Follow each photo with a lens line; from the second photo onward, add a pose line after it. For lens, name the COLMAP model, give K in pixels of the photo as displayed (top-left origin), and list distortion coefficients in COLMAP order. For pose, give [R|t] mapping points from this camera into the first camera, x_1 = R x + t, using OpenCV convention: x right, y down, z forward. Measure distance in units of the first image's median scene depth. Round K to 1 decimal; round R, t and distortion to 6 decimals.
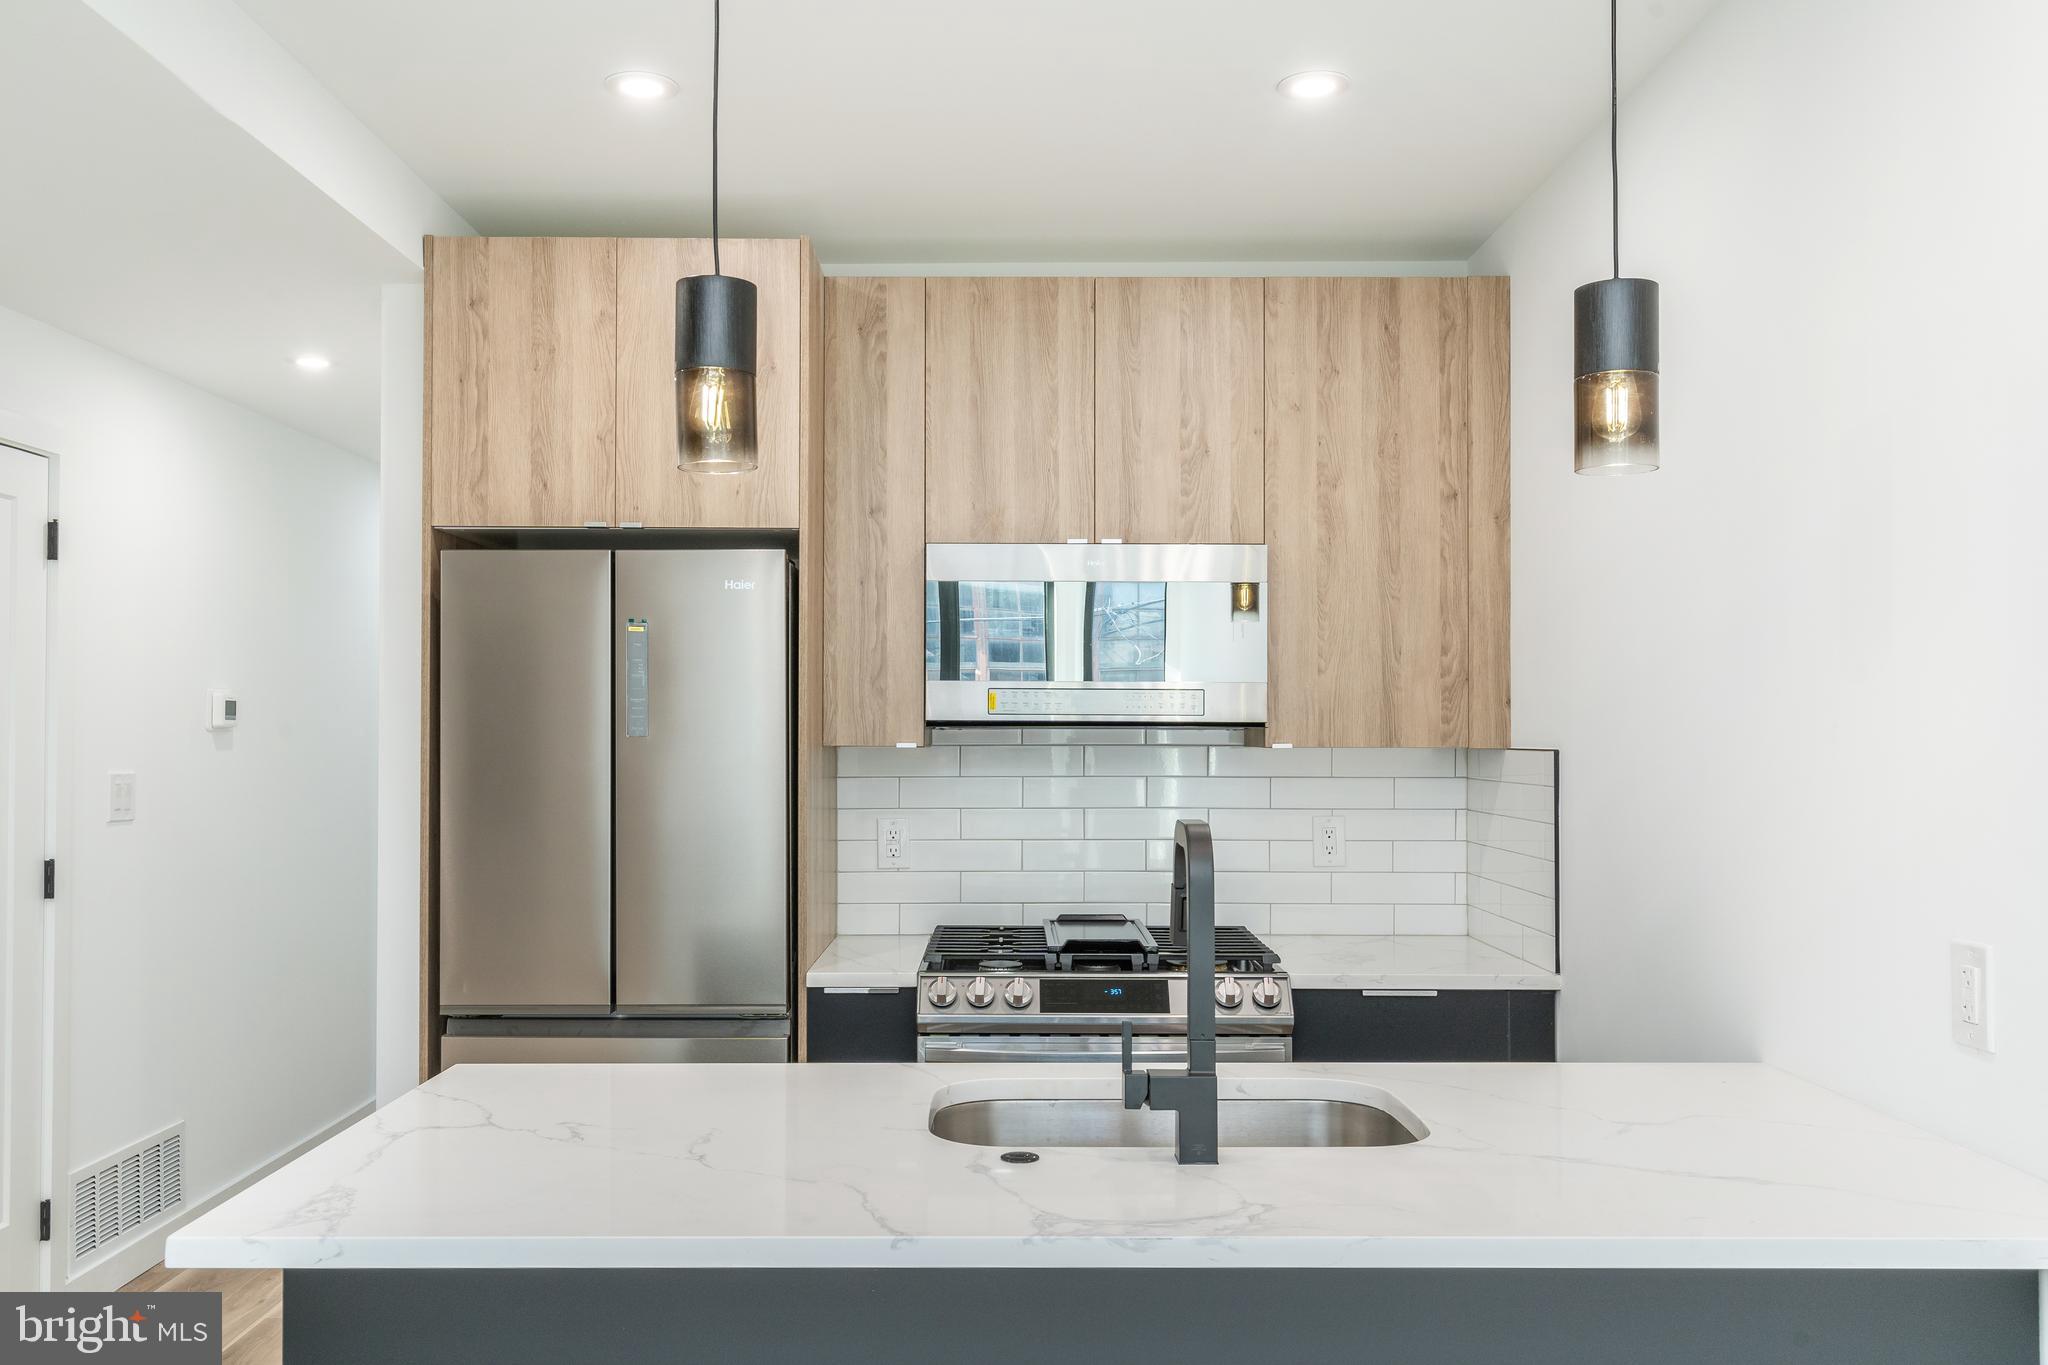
lens RADIAL K [[1672.8, 0, 1013.1], [0, 1672.8, 751.4], [0, 0, 1]] dist [0.008297, -0.000328]
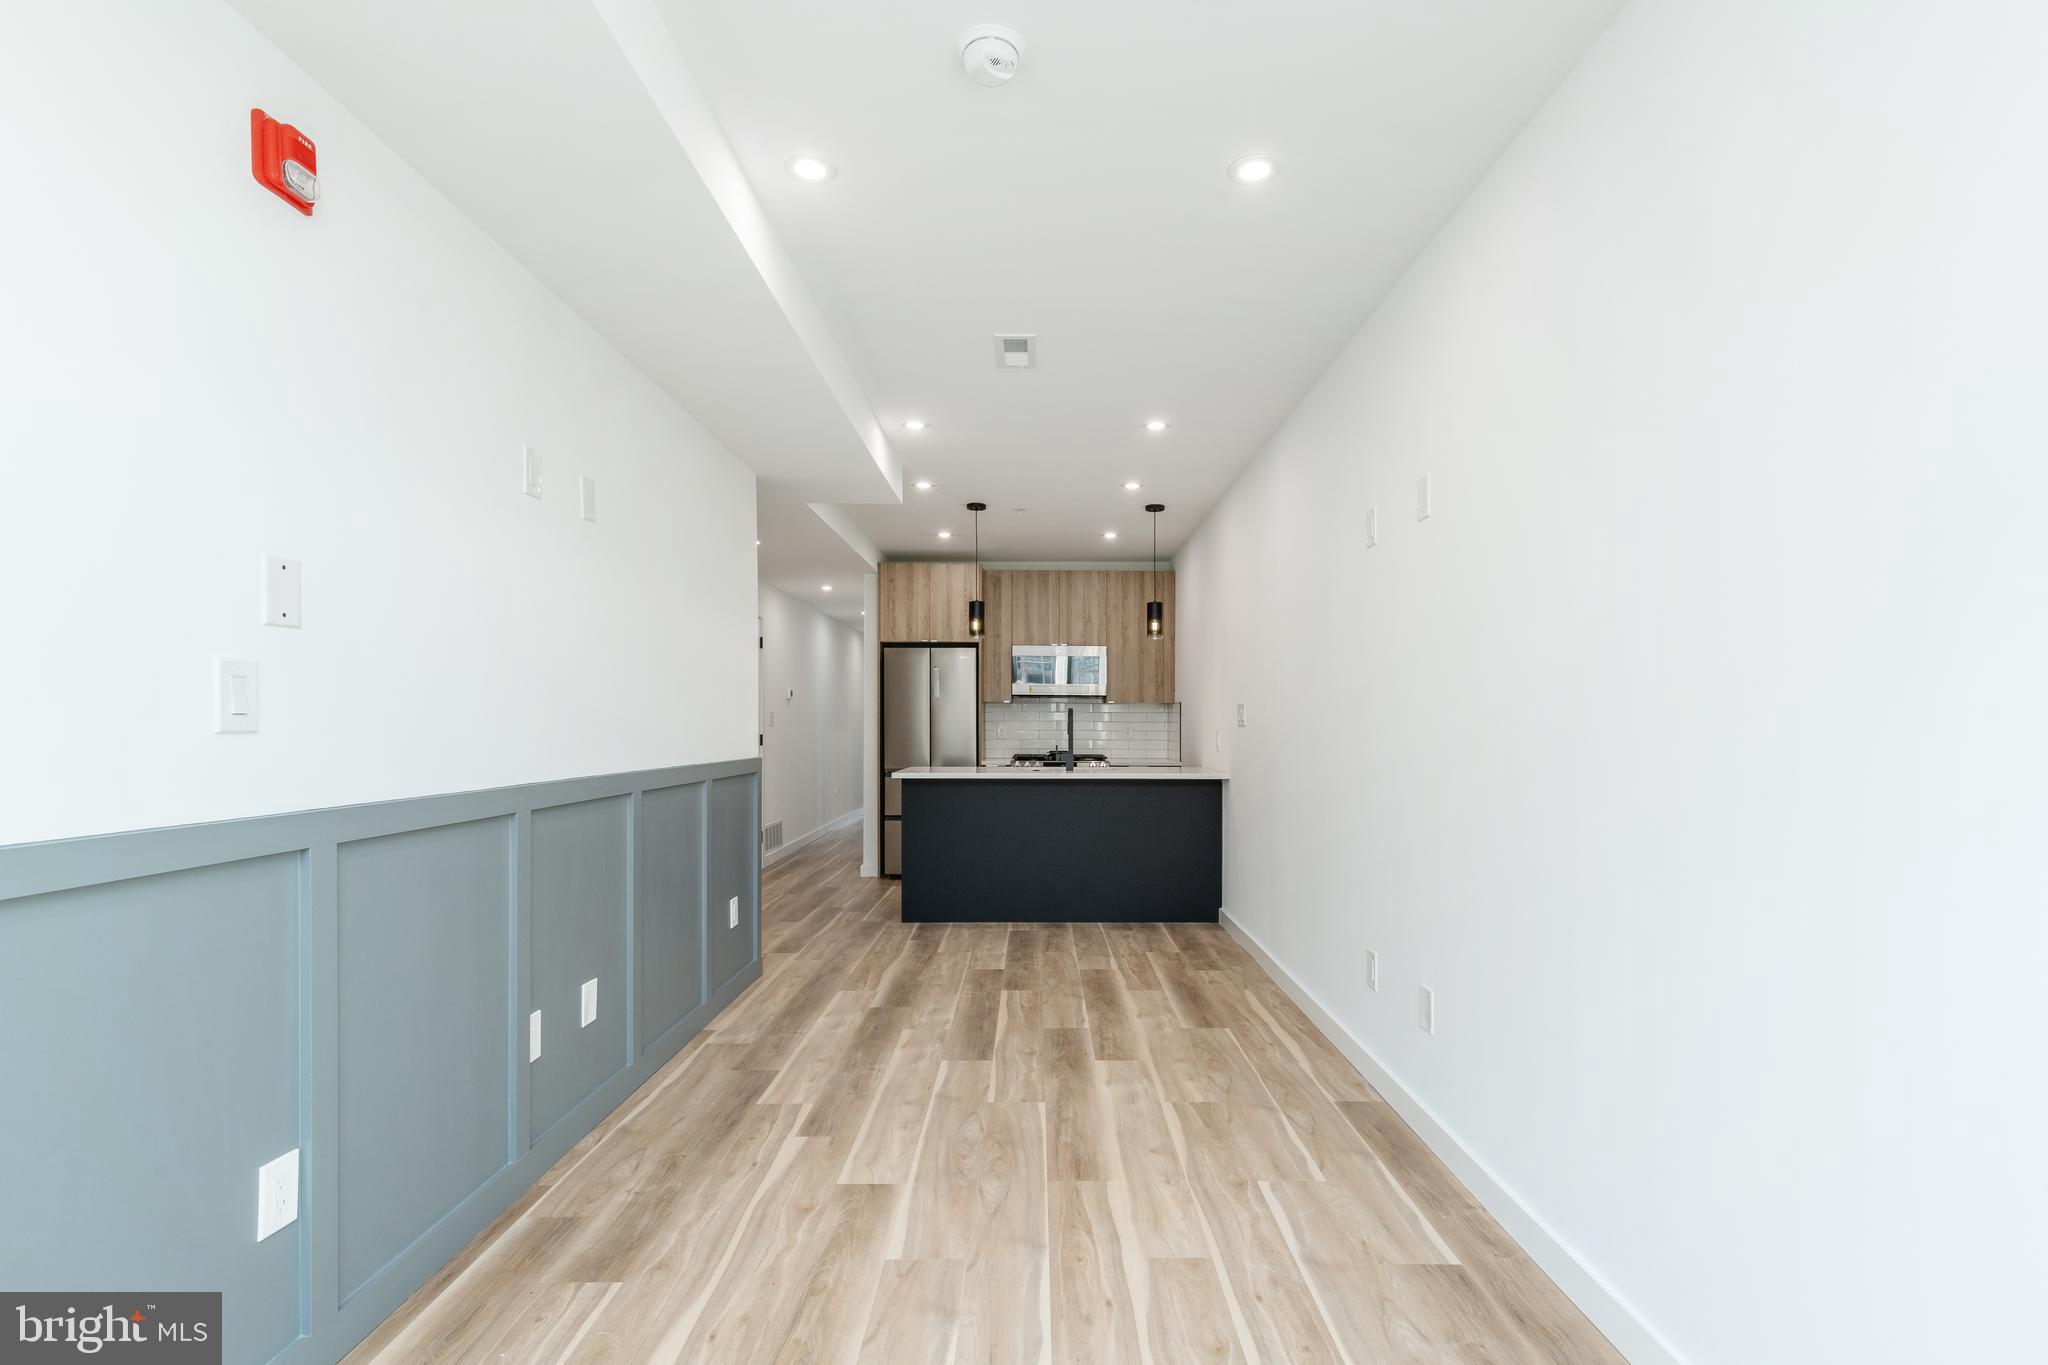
lens RADIAL K [[934.9, 0, 1048.5], [0, 934.9, 752.3], [0, 0, 1]] dist [0.000237, -0.001941]
pose [[0.999786, 0.001669, 0.020638, -0.015038], [-0.002130, 0.999749, 0.022299, 0.059921], [-0.020595, -0.022338, 0.999538, -1.003920]]
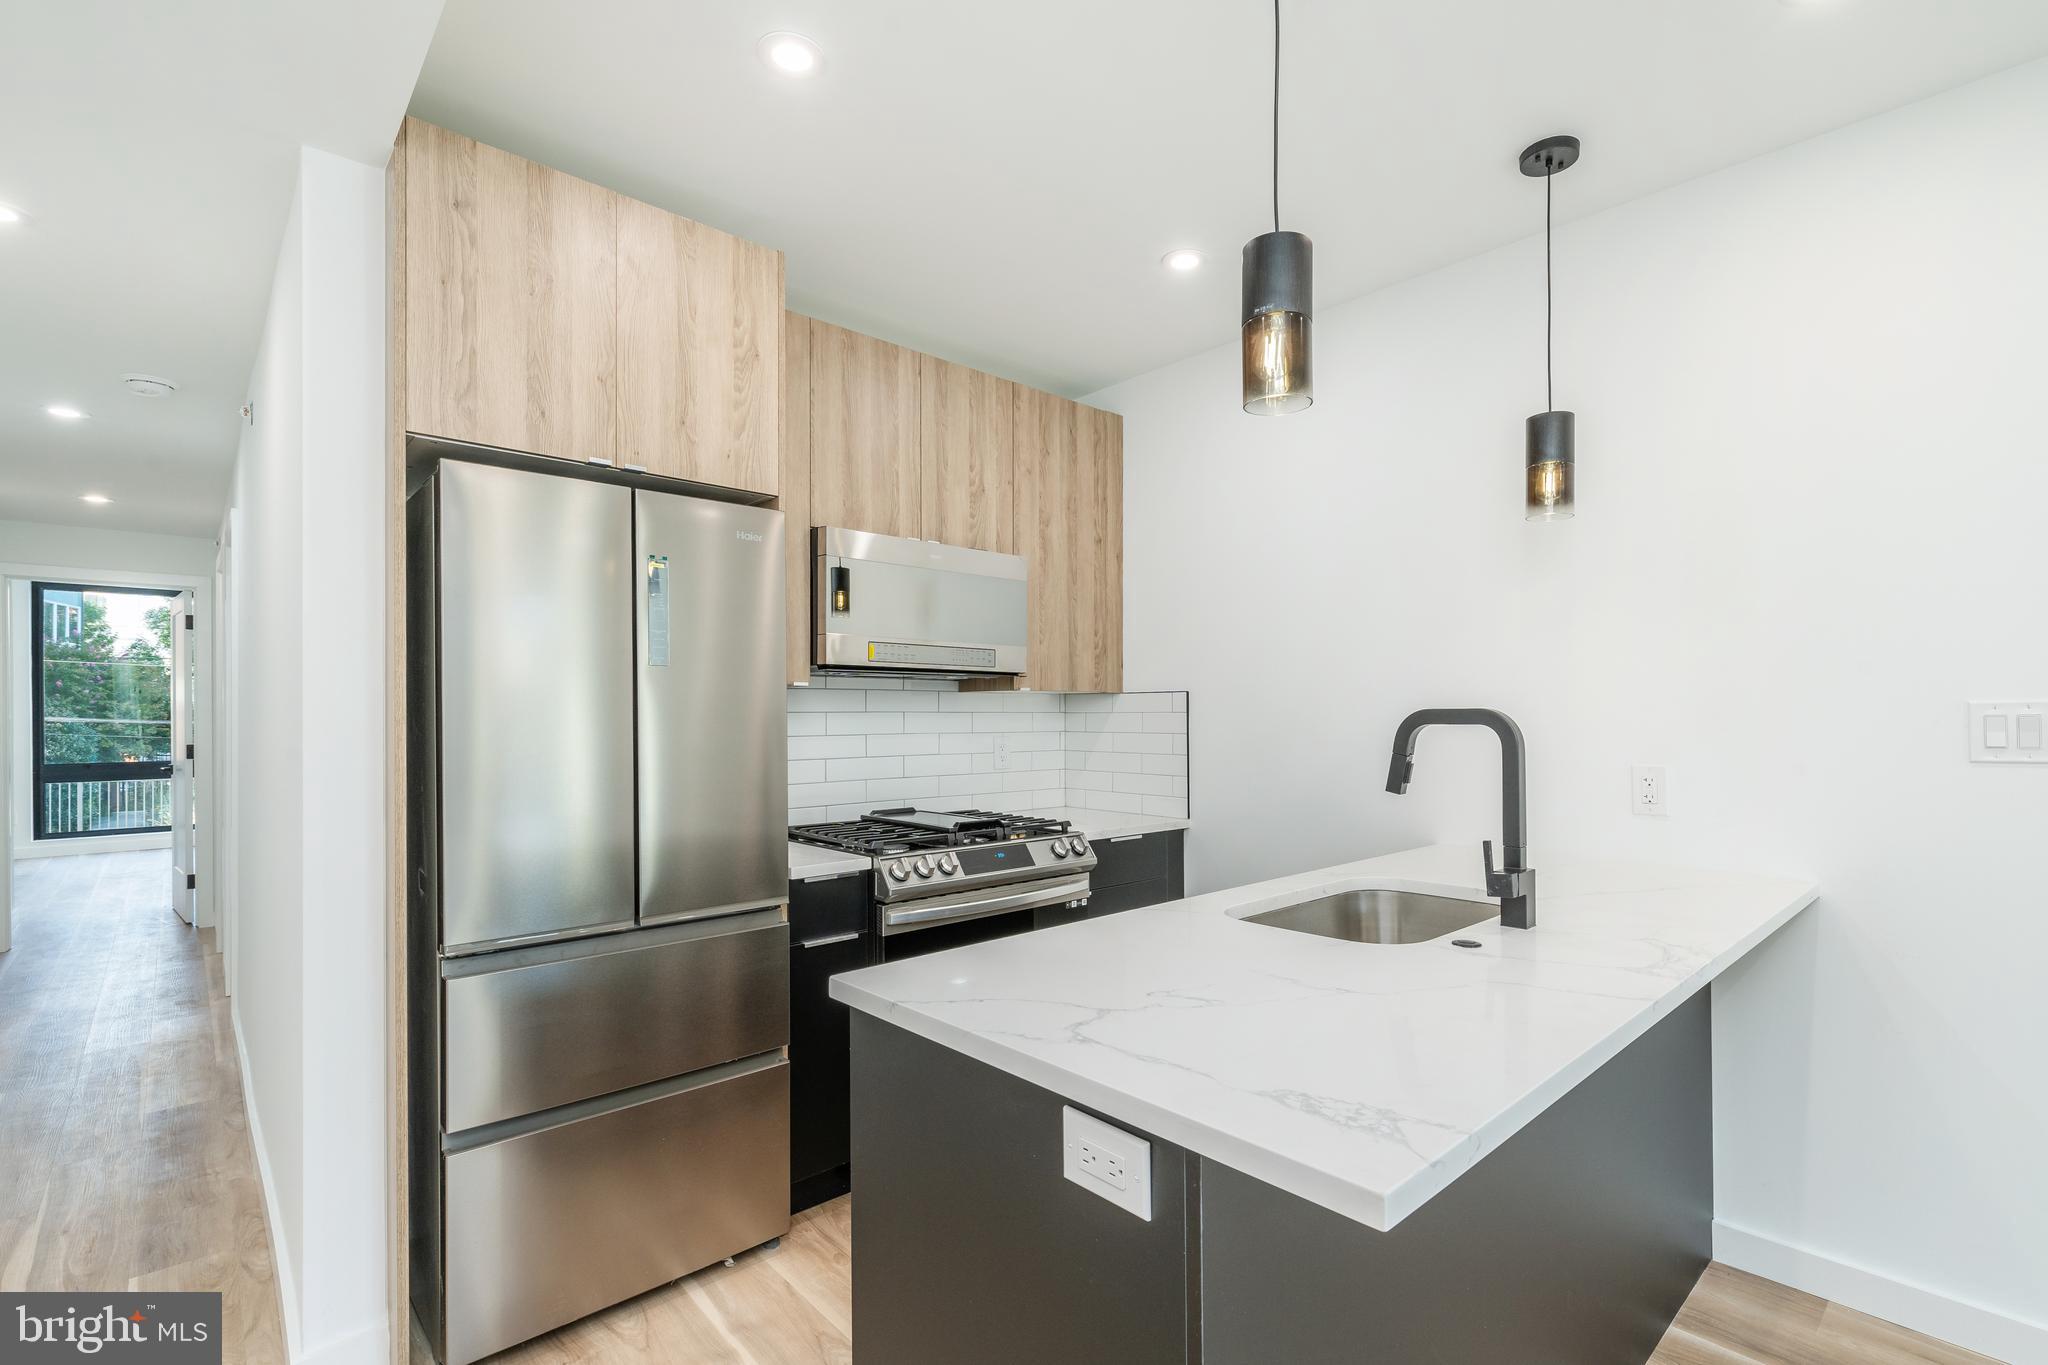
lens RADIAL K [[934.9, 0, 1065.4], [0, 934.9, 736.9], [0, 0, 1]] dist [0.000237, -0.001941]
pose [[0.722607, -0.019344, 0.690988, -0.411317], [0.011100, 0.999804, 0.016381, 0.027219], [-0.691170, -0.004167, 0.722680, 0.349285]]
